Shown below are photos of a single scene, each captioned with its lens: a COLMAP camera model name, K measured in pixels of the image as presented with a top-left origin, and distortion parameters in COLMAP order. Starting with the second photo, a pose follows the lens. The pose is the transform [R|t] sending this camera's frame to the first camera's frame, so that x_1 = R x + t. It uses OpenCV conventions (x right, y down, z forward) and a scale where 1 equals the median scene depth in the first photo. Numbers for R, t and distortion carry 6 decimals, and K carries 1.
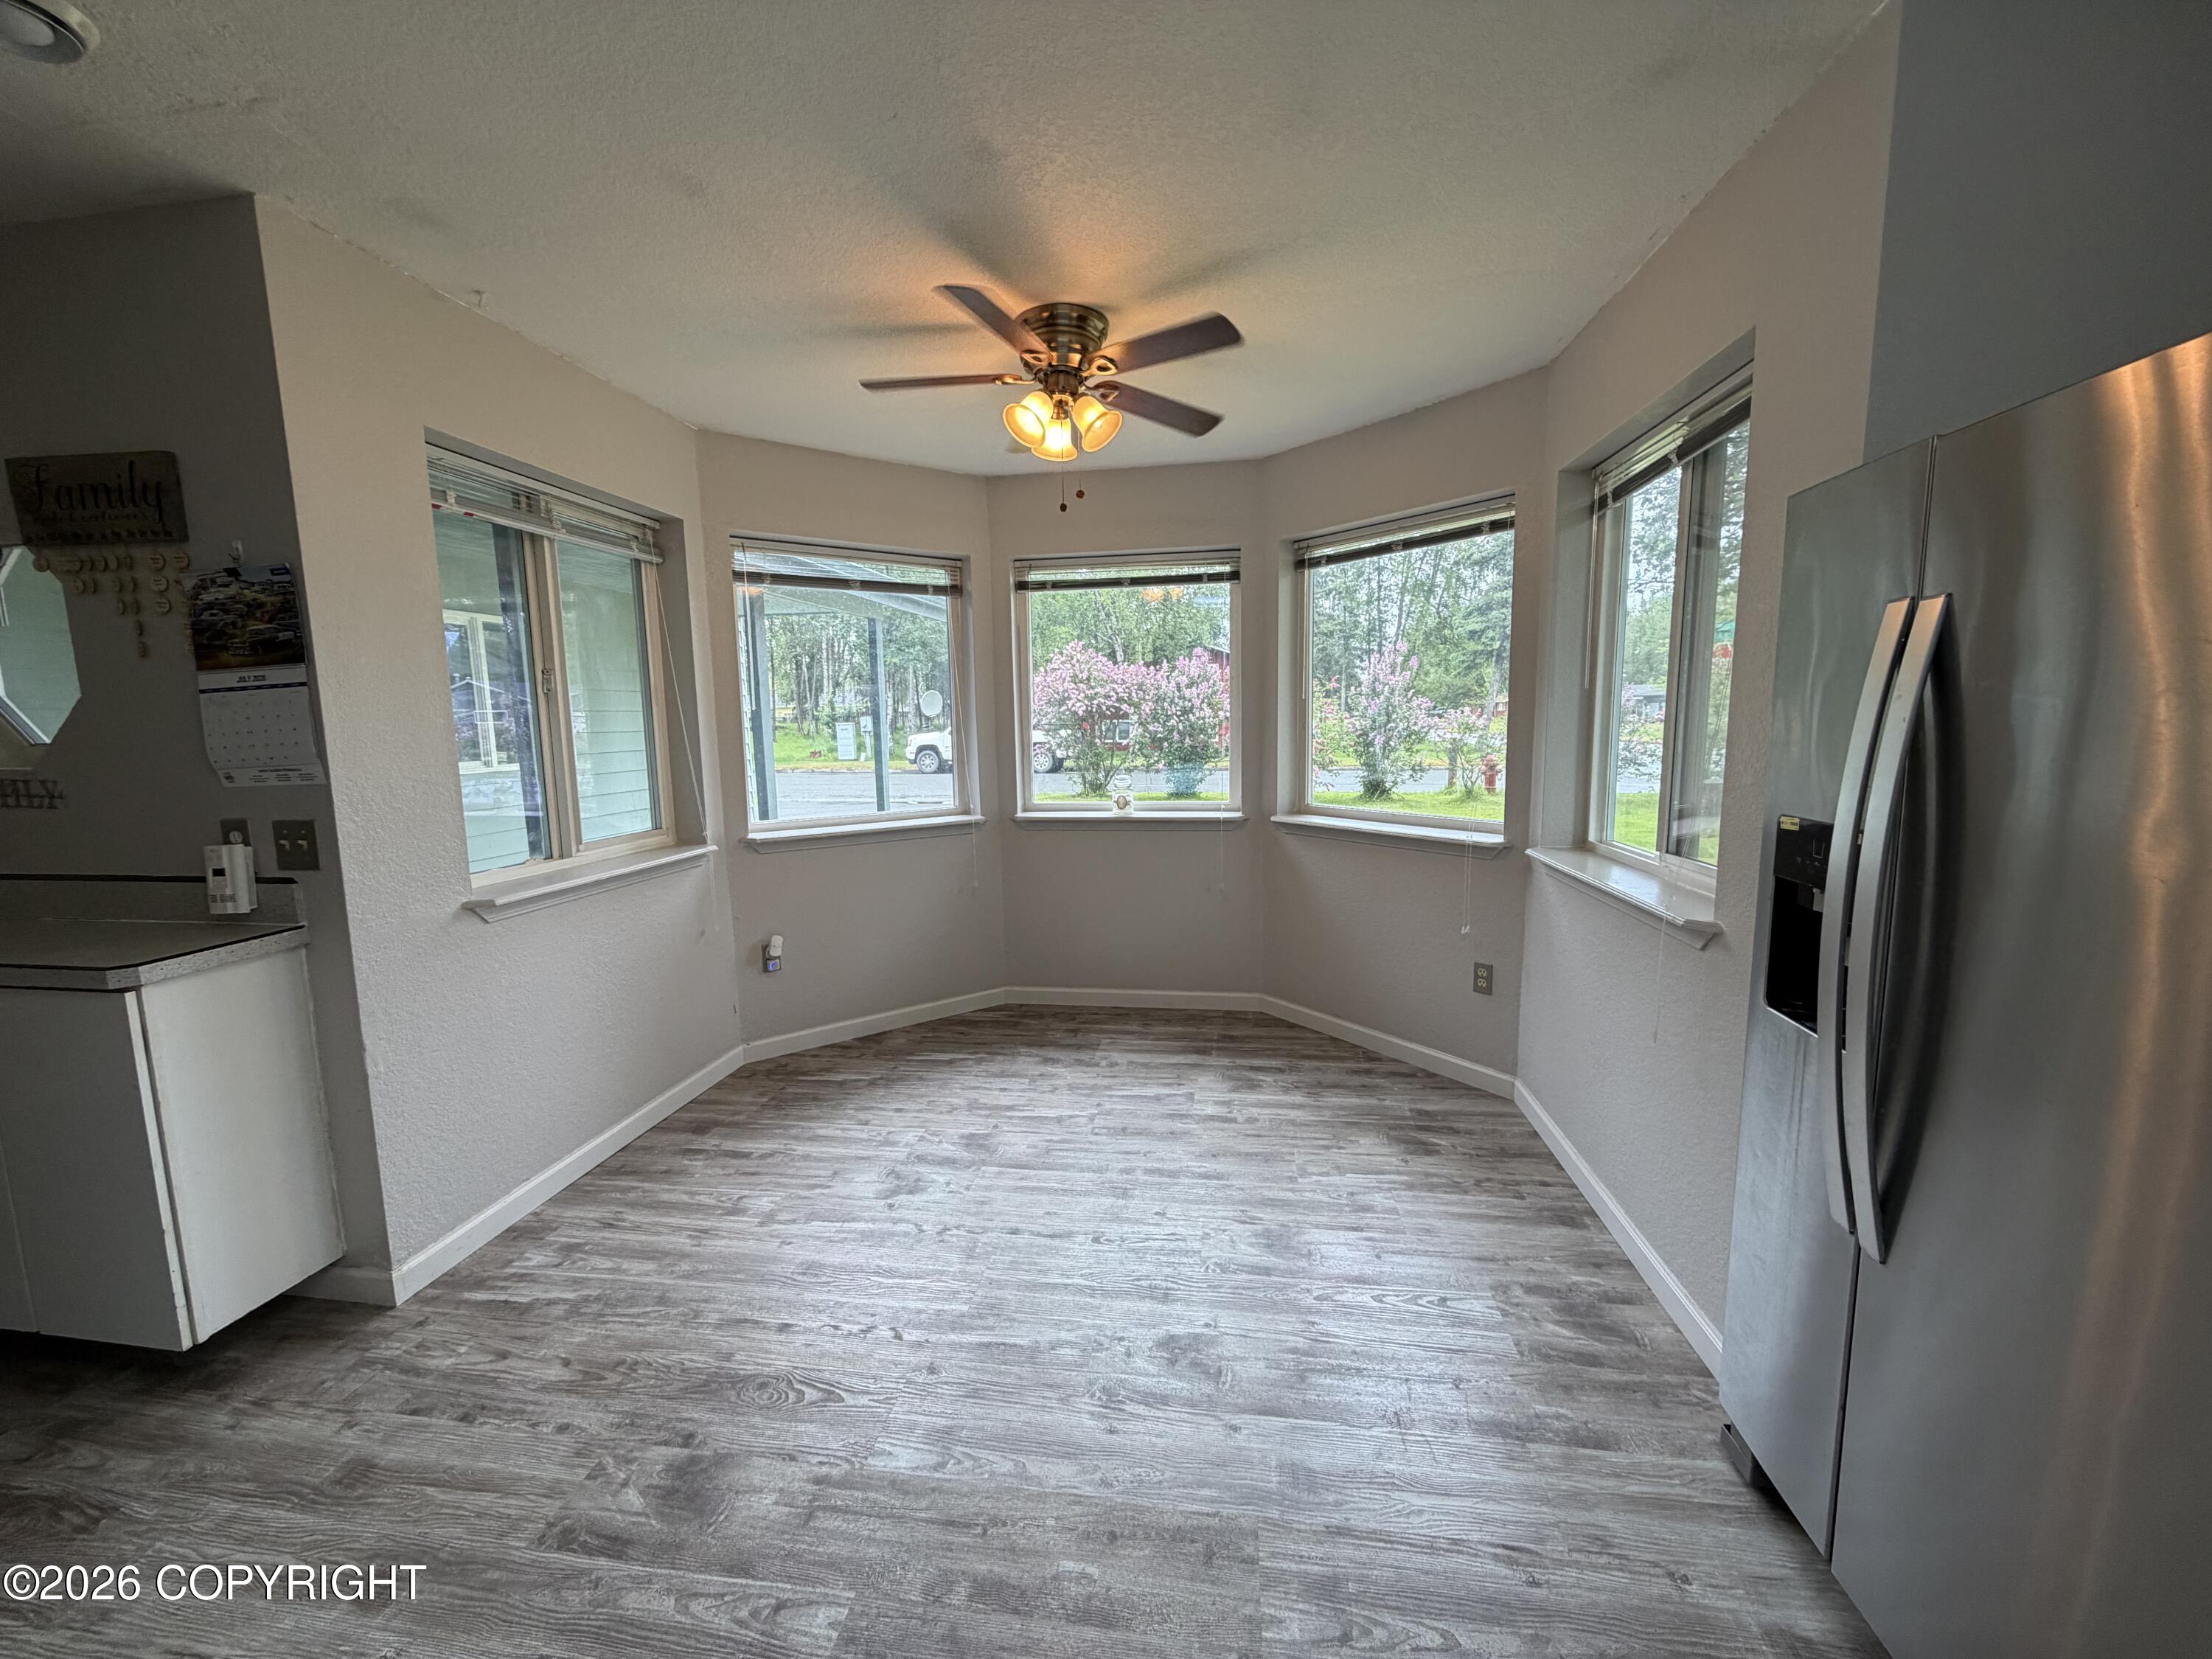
lens RADIAL K [[879.4, 0, 1100.2], [0, 879.4, 830.5], [0, 0, 1]] dist [0.000208, -0.000031]
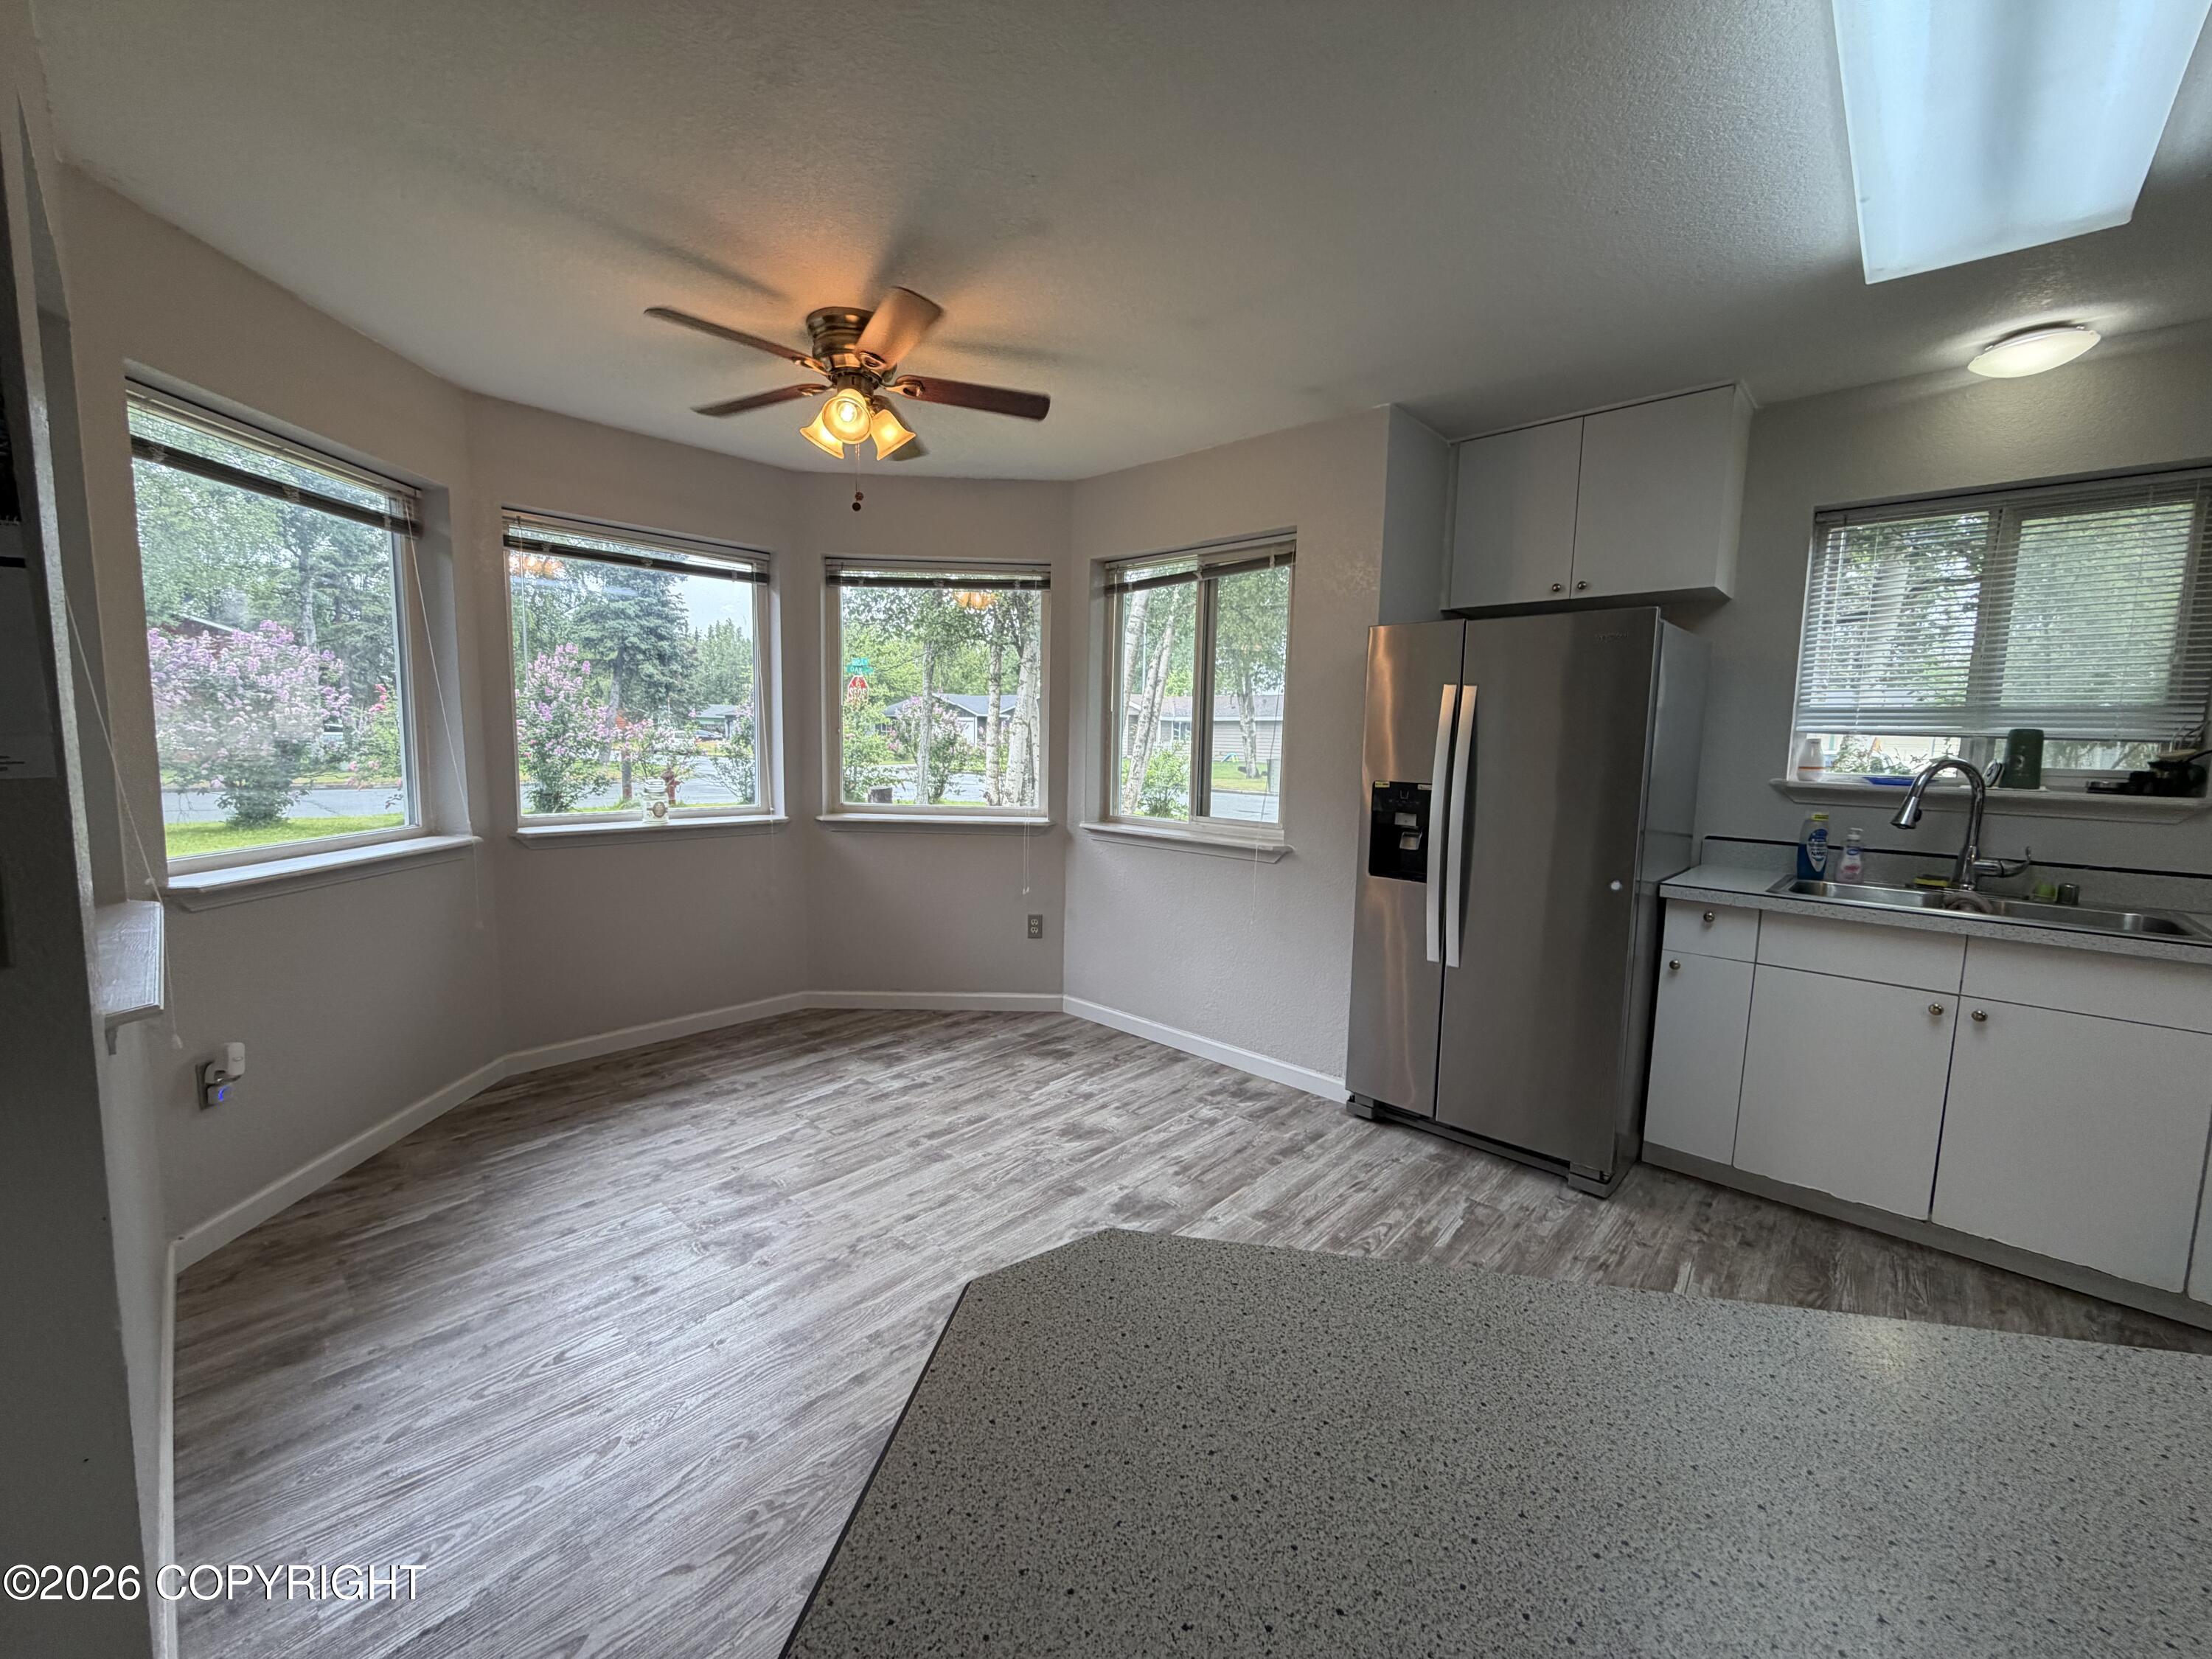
lens RADIAL K [[879.4, 0, 1097.3], [0, 879.4, 829.0], [0, 0, 1]] dist [0.000208, -0.000031]
pose [[0.568484, -0.057648, 0.820672, -0.656978], [0.073115, 0.997135, 0.019396, 0.004004], [-0.819439, 0.048977, 0.571070, 0.185367]]
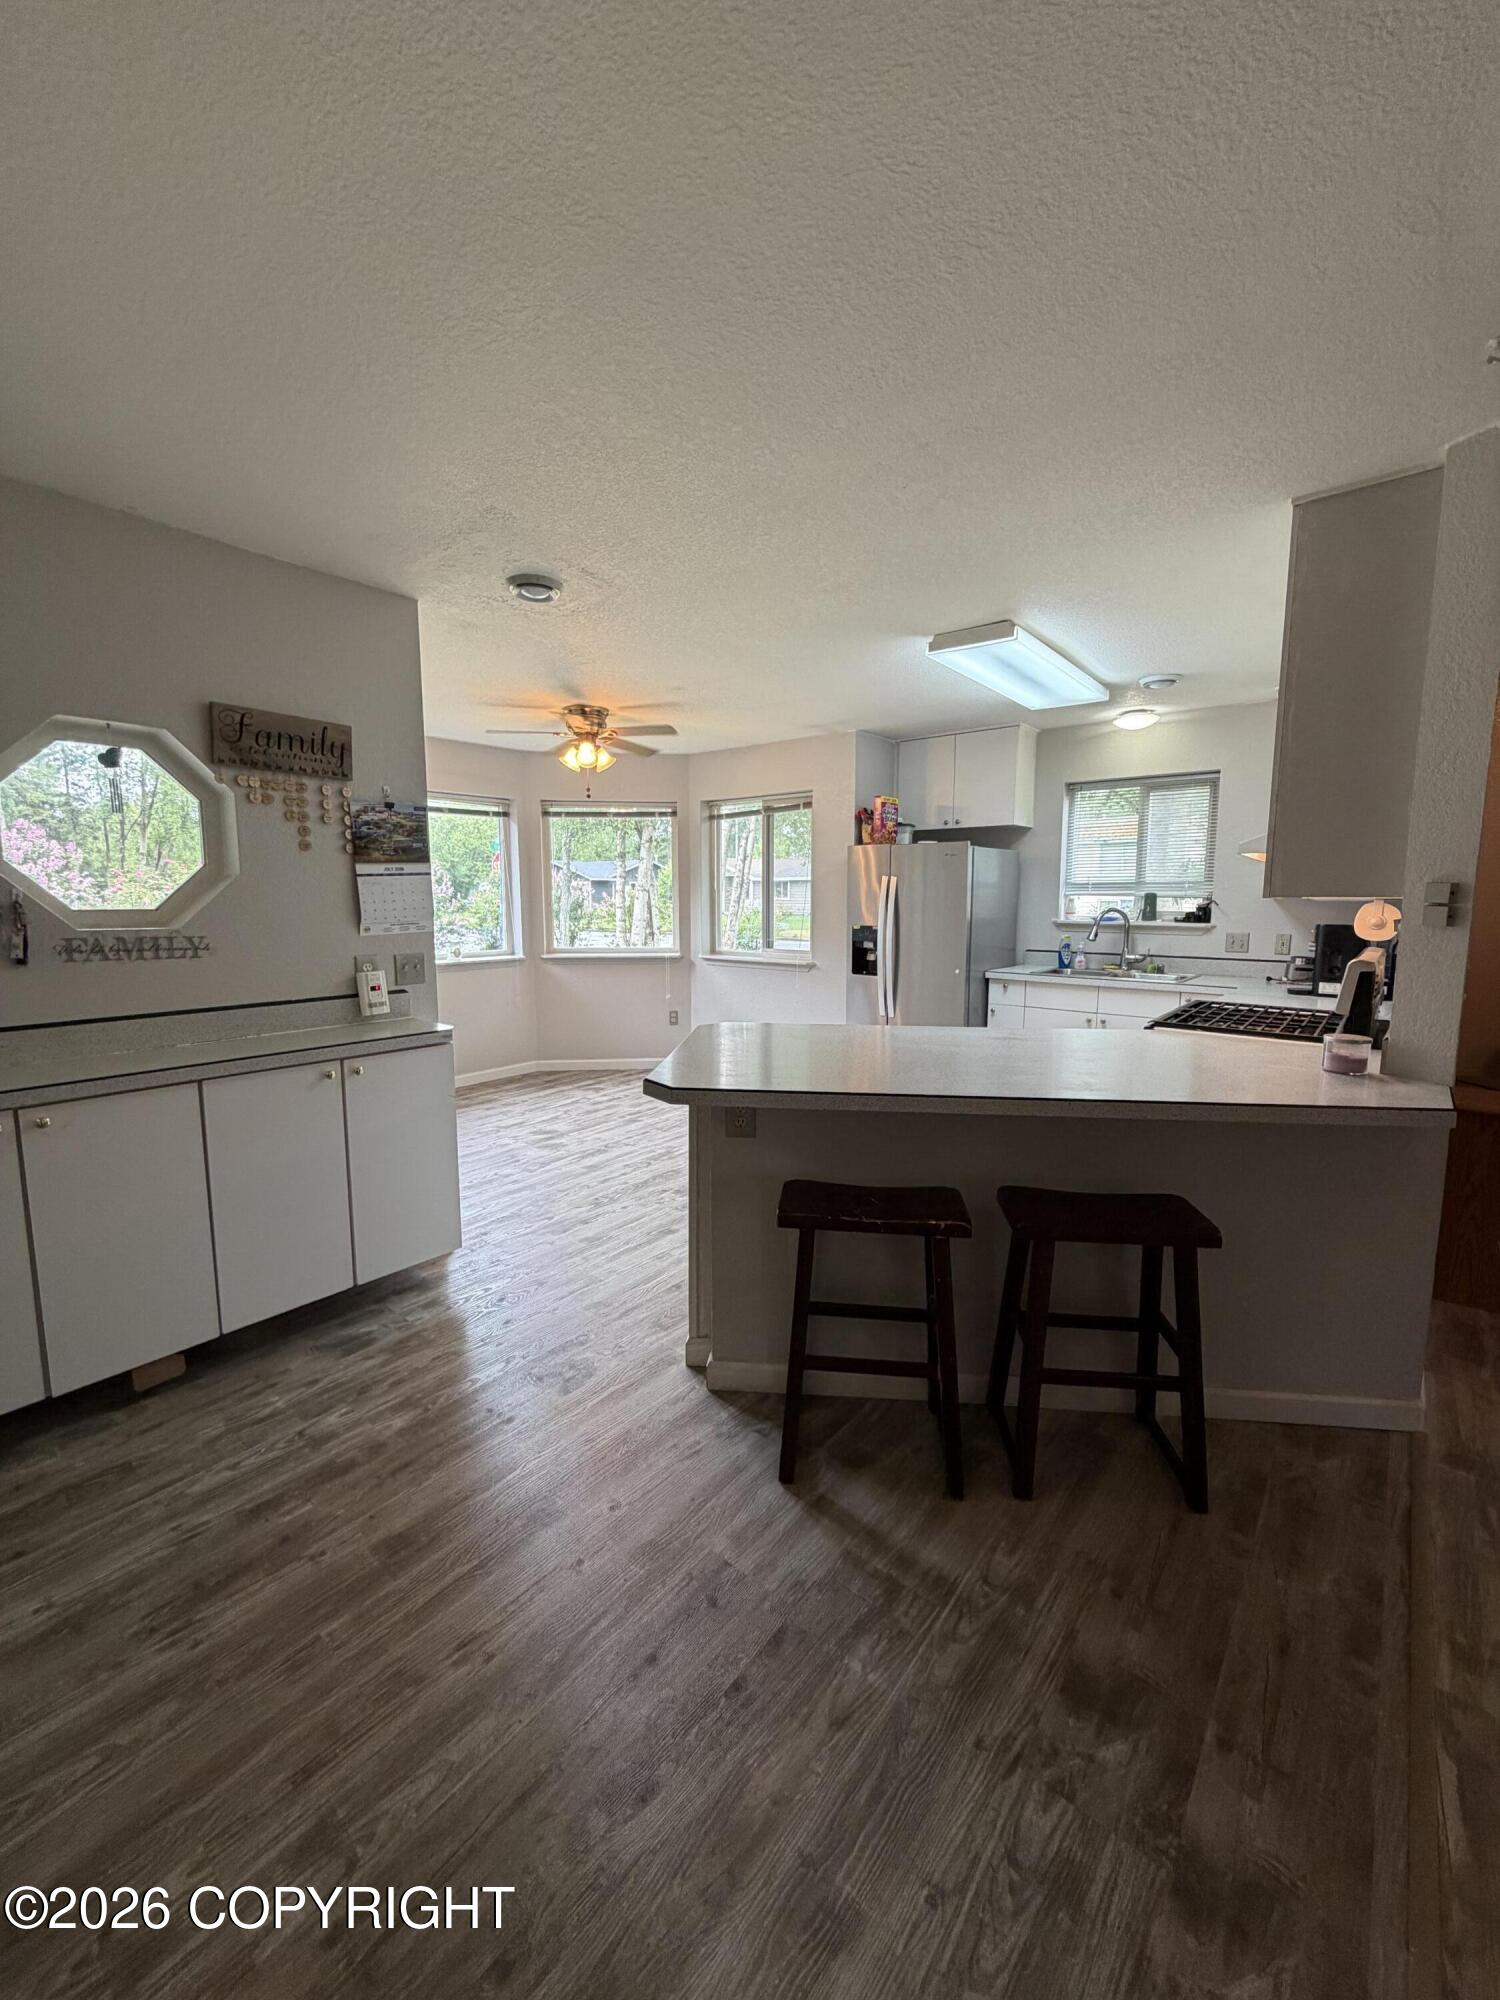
lens RADIAL K [[795.1, 0, 749.1], [0, 795.1, 994.5], [0, 0, 1]] dist [0.000208, -0.000031]
pose [[0.513860, -0.090739, 0.853061, -1.315867], [0.100648, 0.993900, 0.045092, 0.043360], [-0.851949, 0.062688, 0.519858, -0.233053]]
